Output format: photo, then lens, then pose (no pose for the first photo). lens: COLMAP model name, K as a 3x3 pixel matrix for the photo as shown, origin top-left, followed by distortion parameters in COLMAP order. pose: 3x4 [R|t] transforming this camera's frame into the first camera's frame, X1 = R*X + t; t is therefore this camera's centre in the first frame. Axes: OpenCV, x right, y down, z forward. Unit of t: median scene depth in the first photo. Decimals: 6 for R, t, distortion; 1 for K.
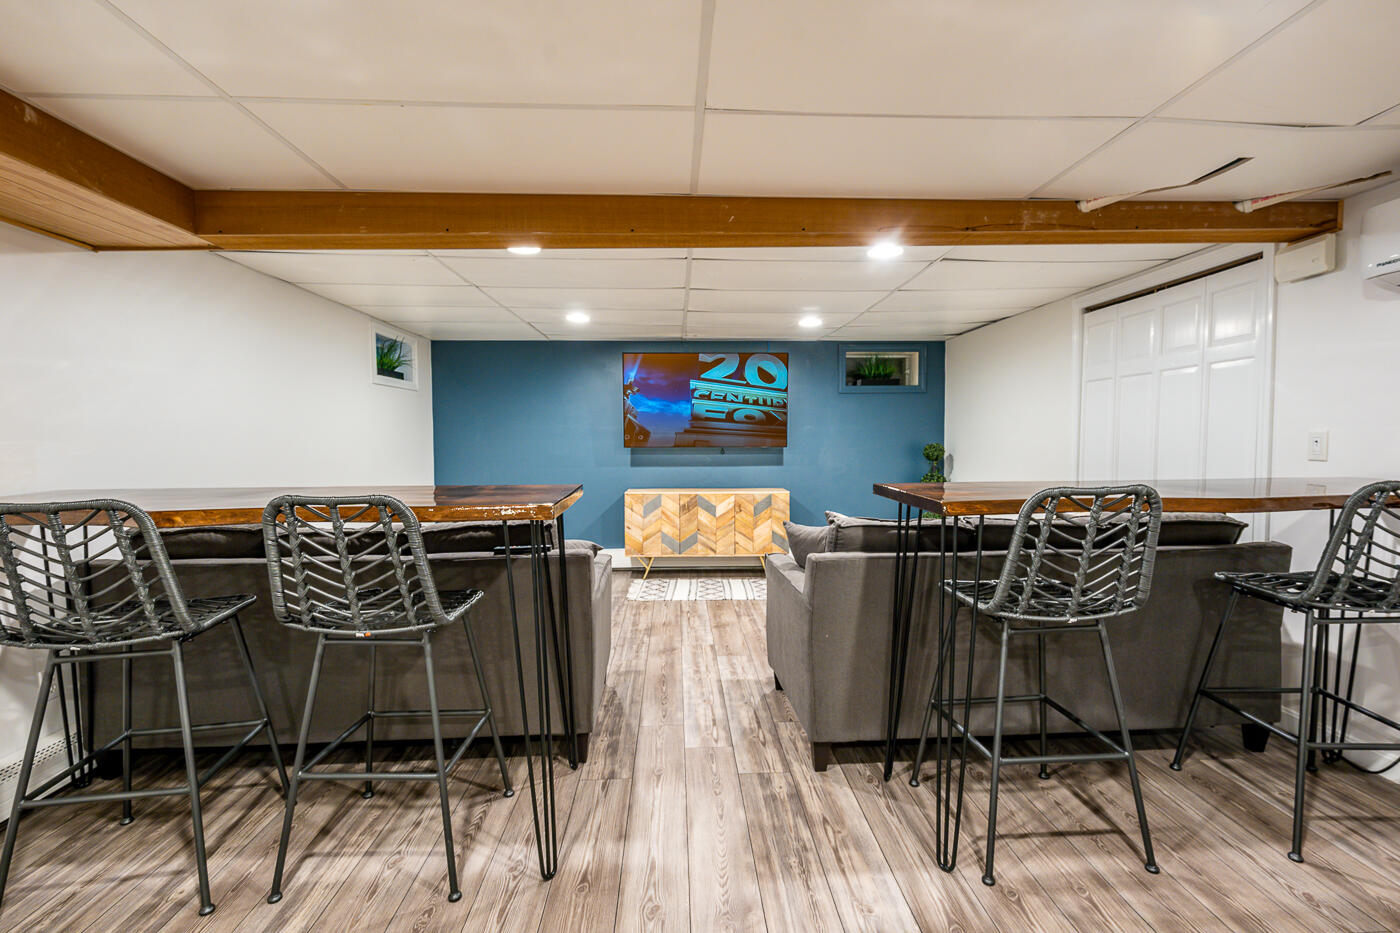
lens RADIAL K [[642.2, 0, 698.7], [0, 642.2, 447.5], [0, 0, 1]] dist [0.000215, 0.000042]
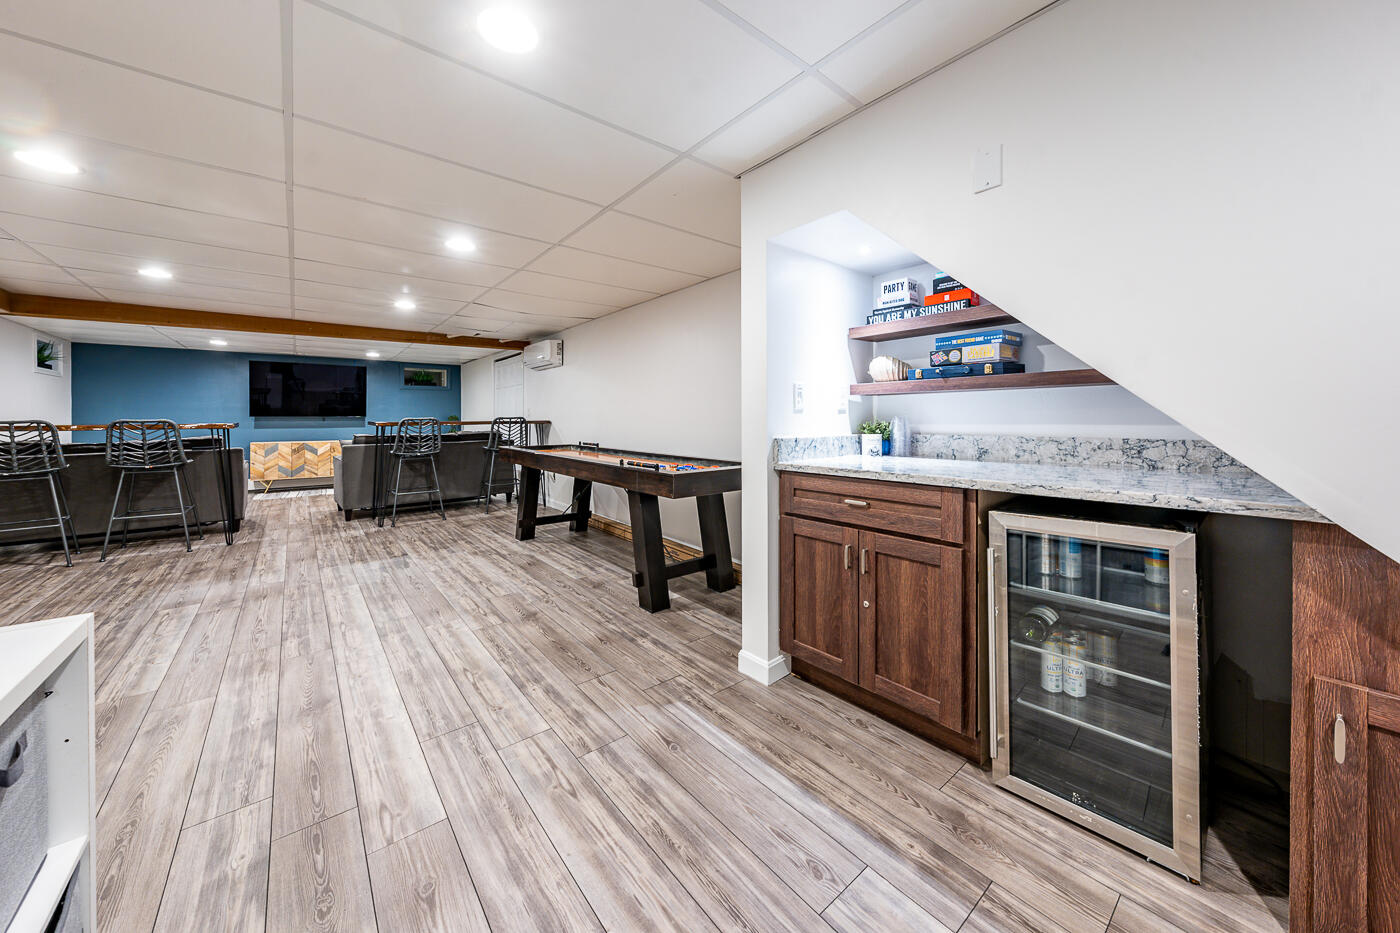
lens RADIAL K [[496.8, 0, 690.1], [0, 496.8, 420.1], [0, 0, 1]] dist [-0.000721, -0.000125]
pose [[0.806577, -0.000582, 0.591128, 0.049725], [0.010596, 0.999853, -0.013474, 0.042605], [-0.591034, 0.017131, 0.806465, -0.792316]]
